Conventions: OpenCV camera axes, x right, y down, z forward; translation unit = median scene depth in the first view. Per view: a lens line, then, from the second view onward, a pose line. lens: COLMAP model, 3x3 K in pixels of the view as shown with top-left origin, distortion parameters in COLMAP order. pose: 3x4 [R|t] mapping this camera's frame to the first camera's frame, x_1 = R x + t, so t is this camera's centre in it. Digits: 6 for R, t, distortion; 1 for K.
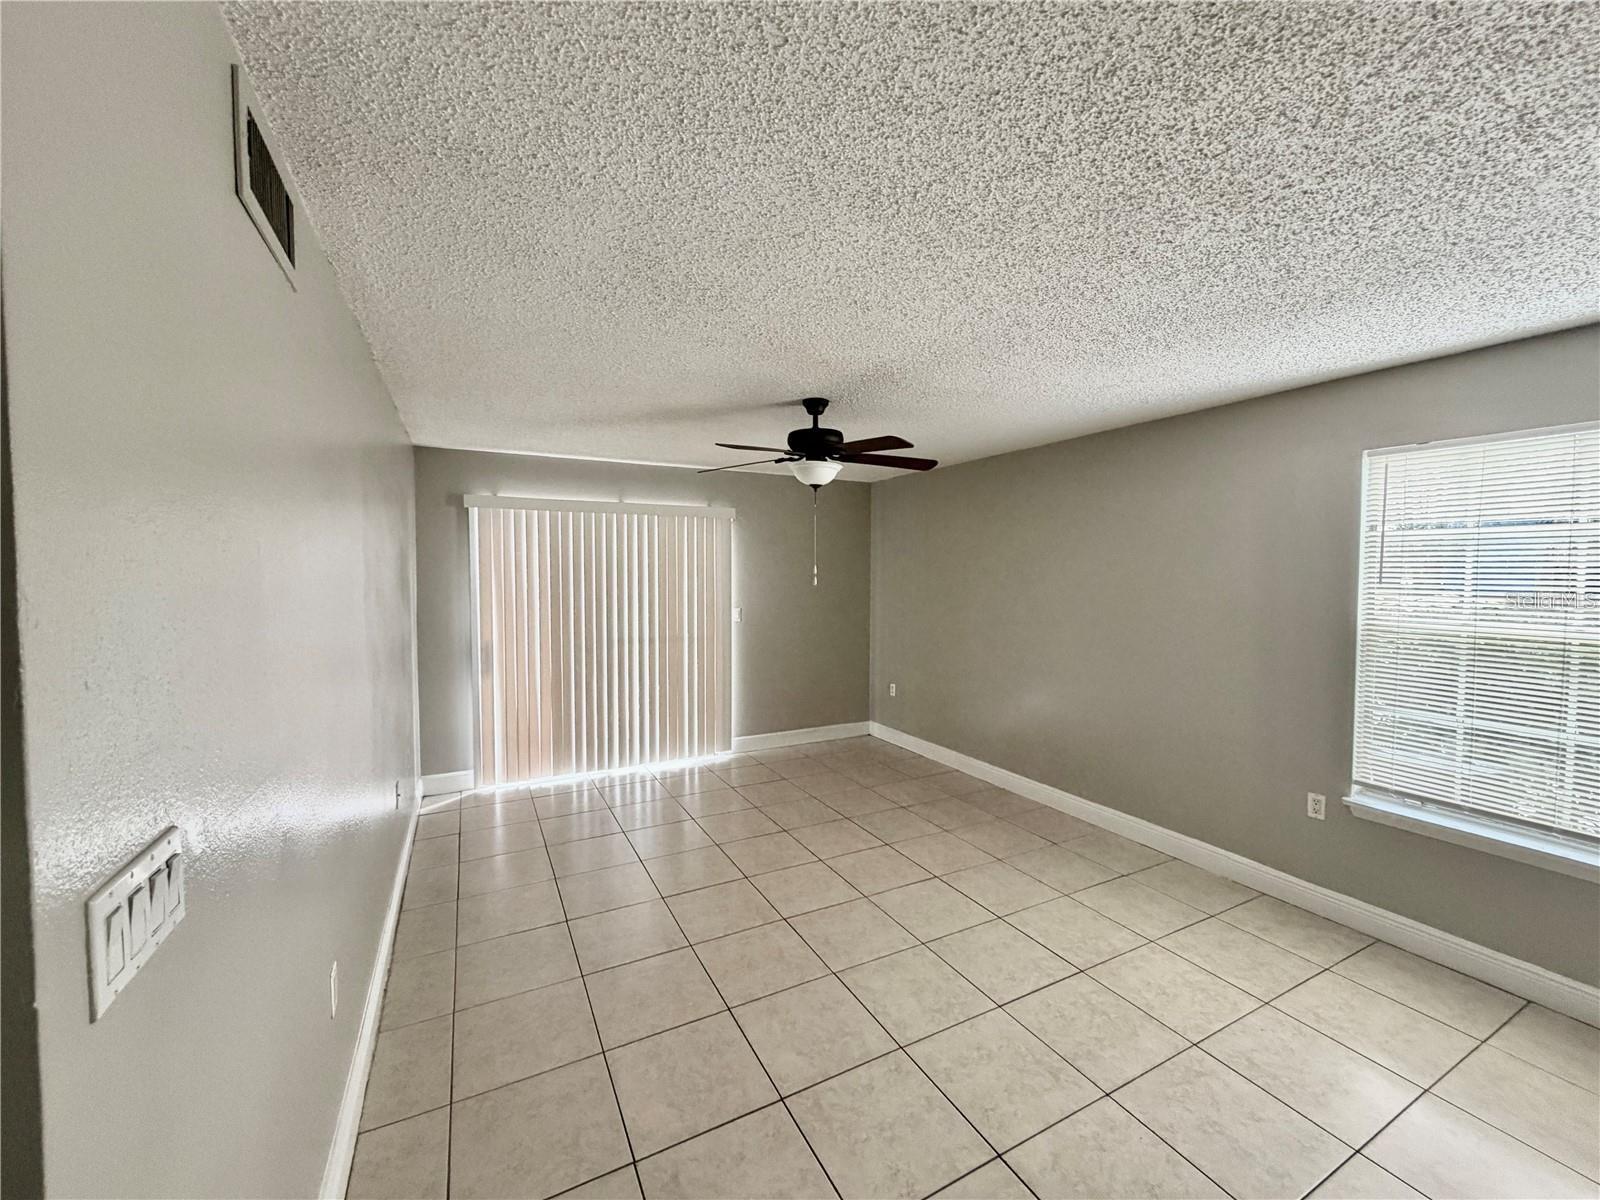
lens RADIAL K [[645.1, 0, 801.0], [0, 645.1, 593.8], [0, 0, 1]] dist [-0.002459, -0.000068]
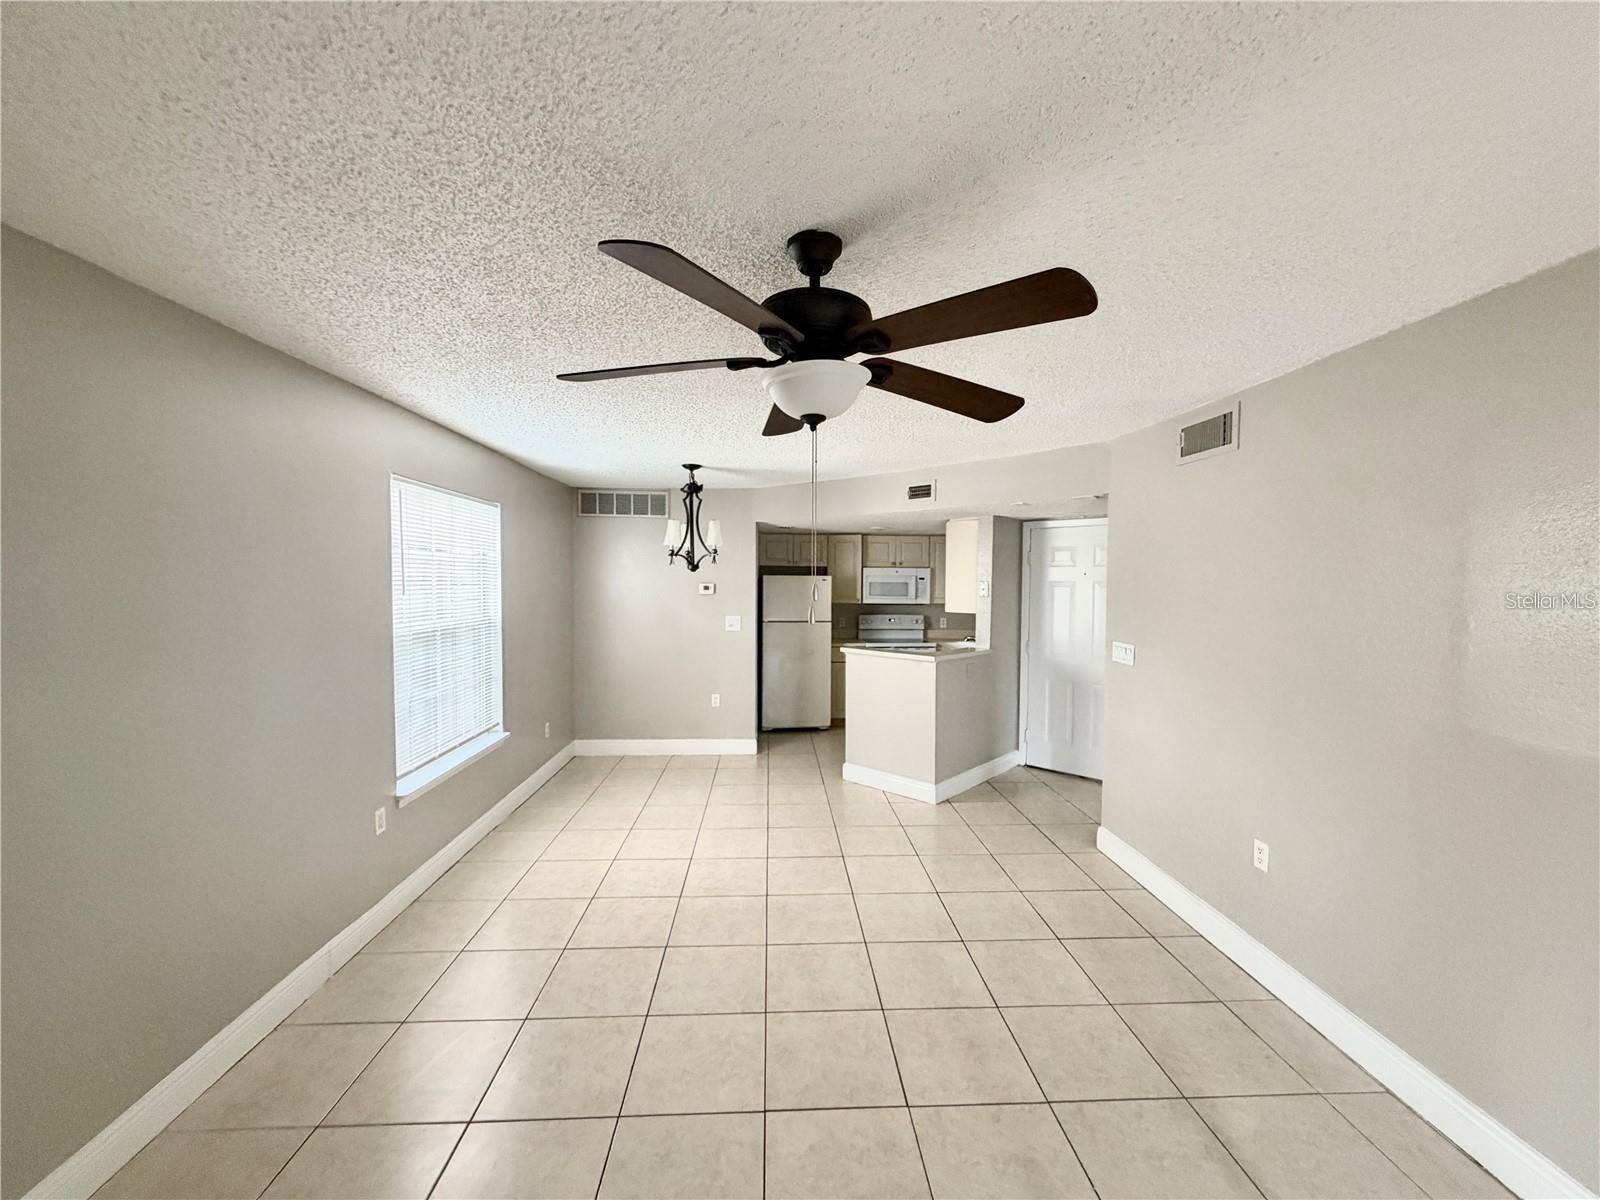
lens RADIAL K [[633.9, 0, 799.3], [0, 633.9, 603.3], [0, 0, 1]] dist [-0.002826, 0.000386]
pose [[-0.906377, -0.026524, 0.421637, -0.193225], [0.005304, 0.997234, 0.074135, -0.075946], [-0.422437, 0.069430, -0.903729, 1.656176]]
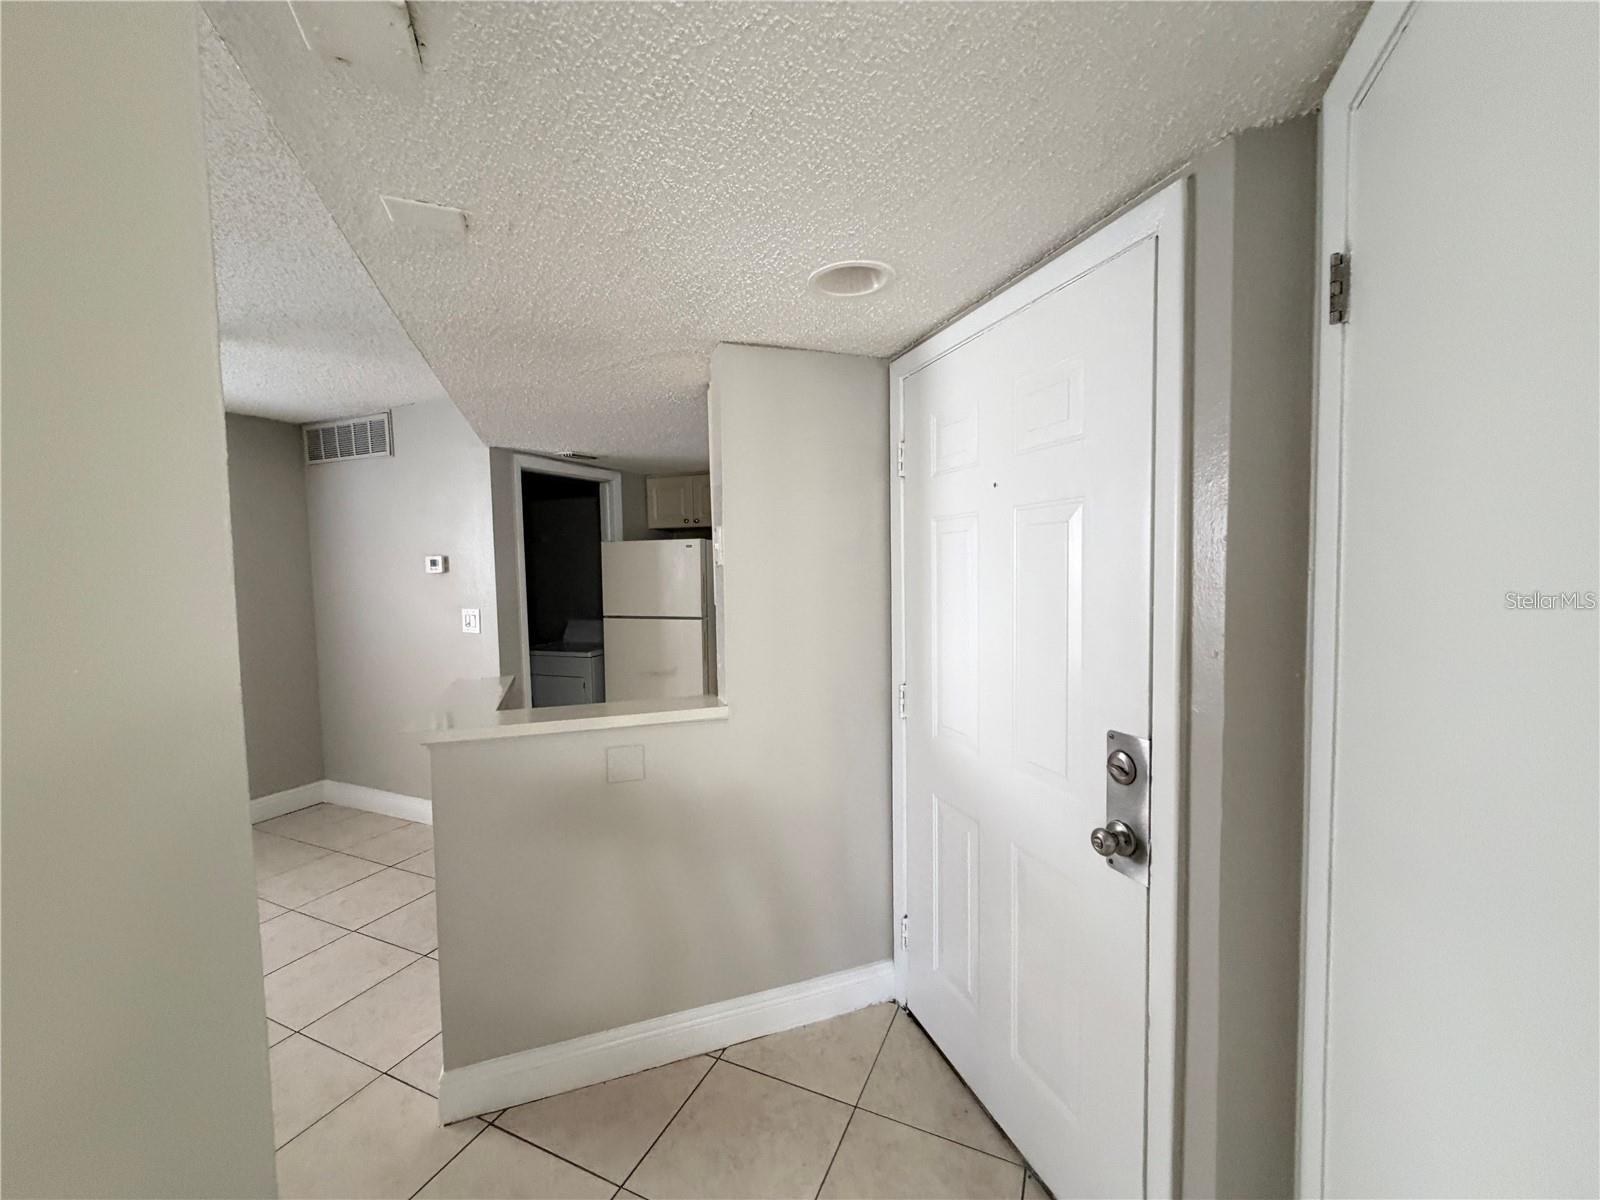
lens RADIAL K [[645.1, 0, 801.0], [0, 645.1, 593.8], [0, 0, 1]] dist [-0.002459, -0.000068]
pose [[-0.615045, -0.029497, 0.787940, -0.518268], [0.045981, 0.996258, 0.073188, 0.024675], [-0.787150, 0.081244, -0.611387, 0.156629]]
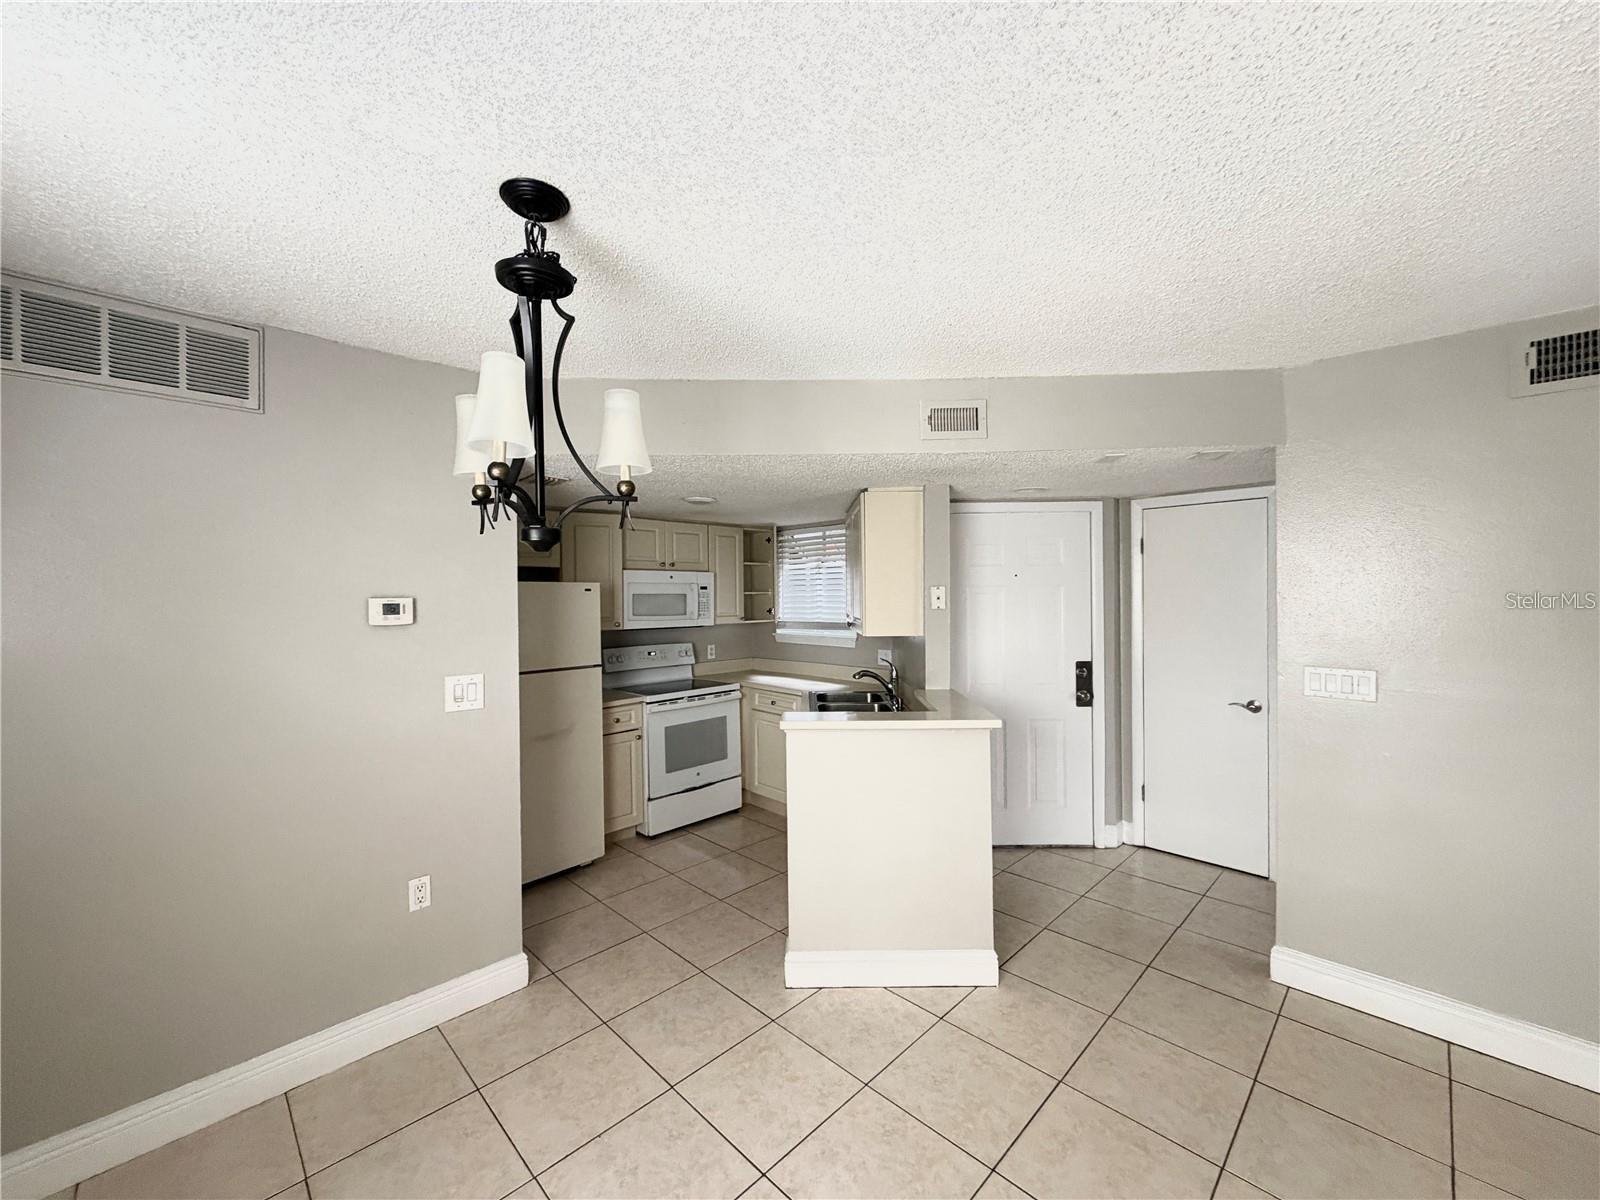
lens RADIAL K [[633.9, 0, 799.3], [0, 633.9, 603.3], [0, 0, 1]] dist [-0.002826, 0.000386]
pose [[-0.954558, 0.008840, -0.297893, 0.687180], [-0.005018, 0.998942, 0.045724, -0.021128], [0.297982, 0.045141, -0.953504, 0.835301]]
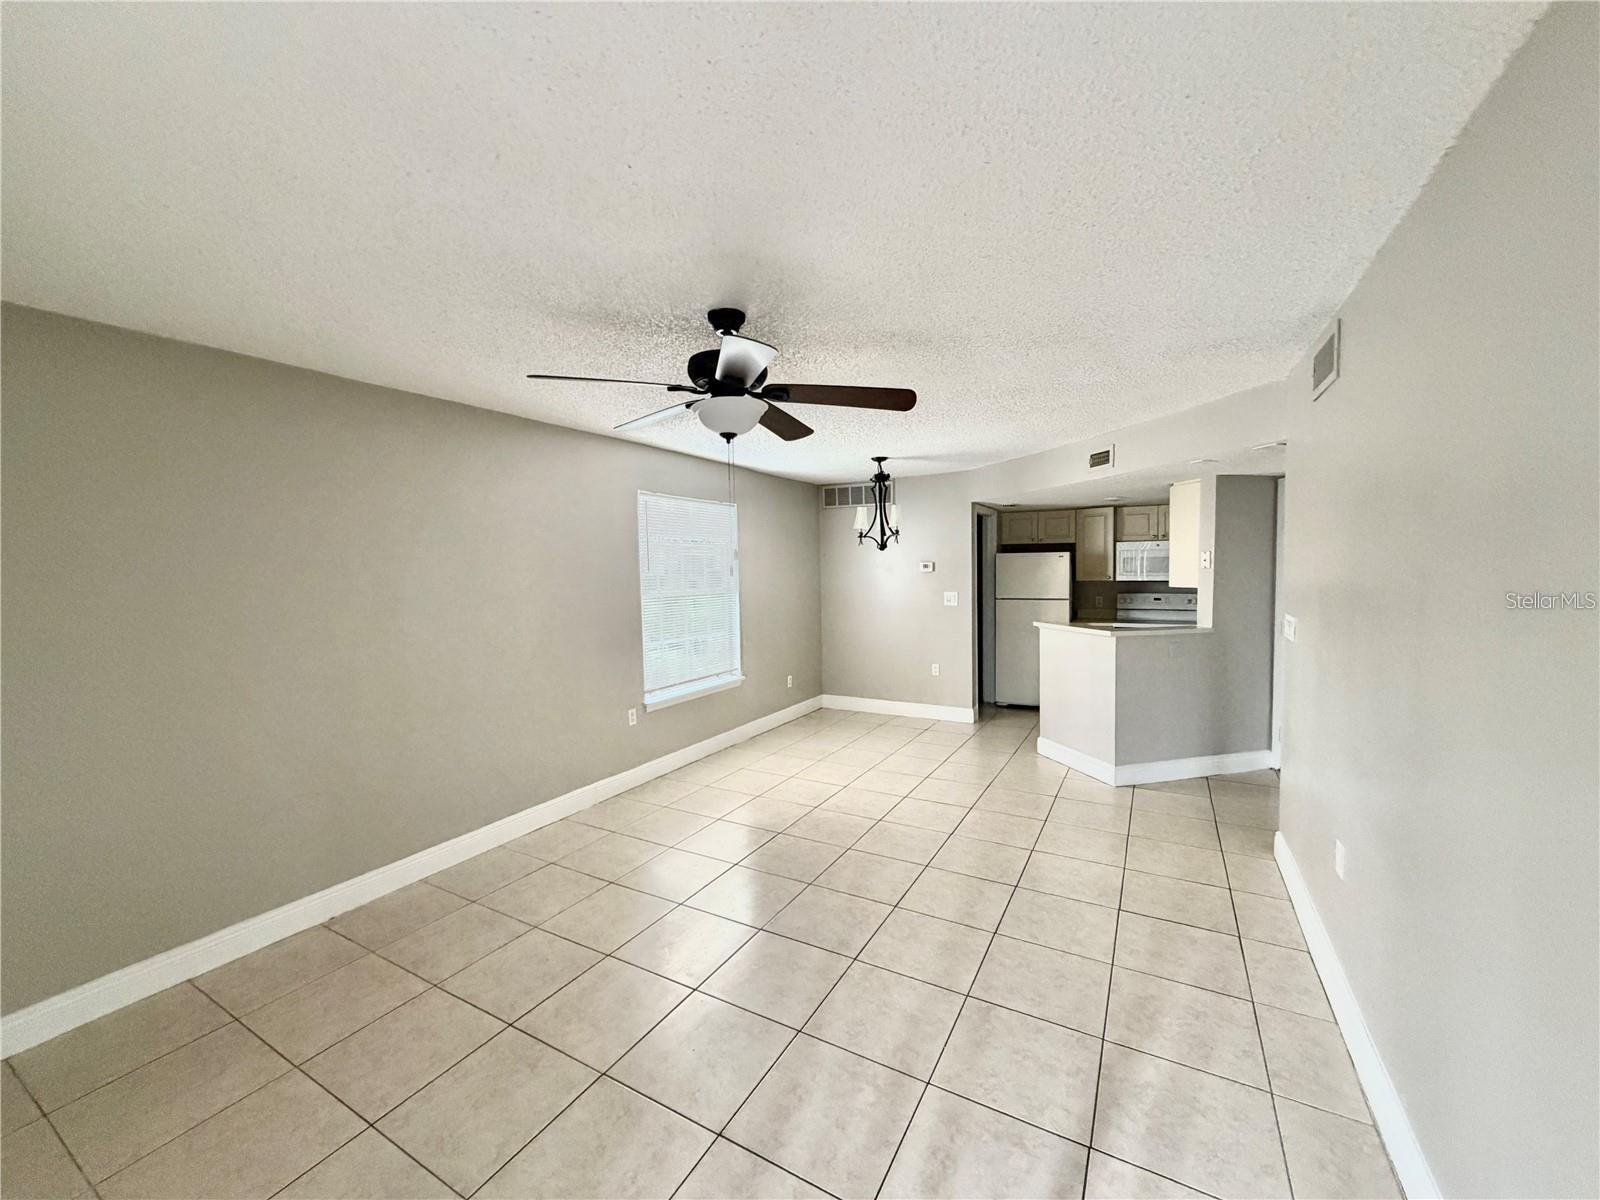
lens RADIAL K [[633.9, 0, 799.3], [0, 633.9, 603.3], [0, 0, 1]] dist [-0.002826, 0.000386]
pose [[-0.540927, -0.042252, 0.840007, -0.696835], [0.045304, 0.995824, 0.079264, -0.042708], [-0.839848, 0.080932, -0.536754, 1.518440]]
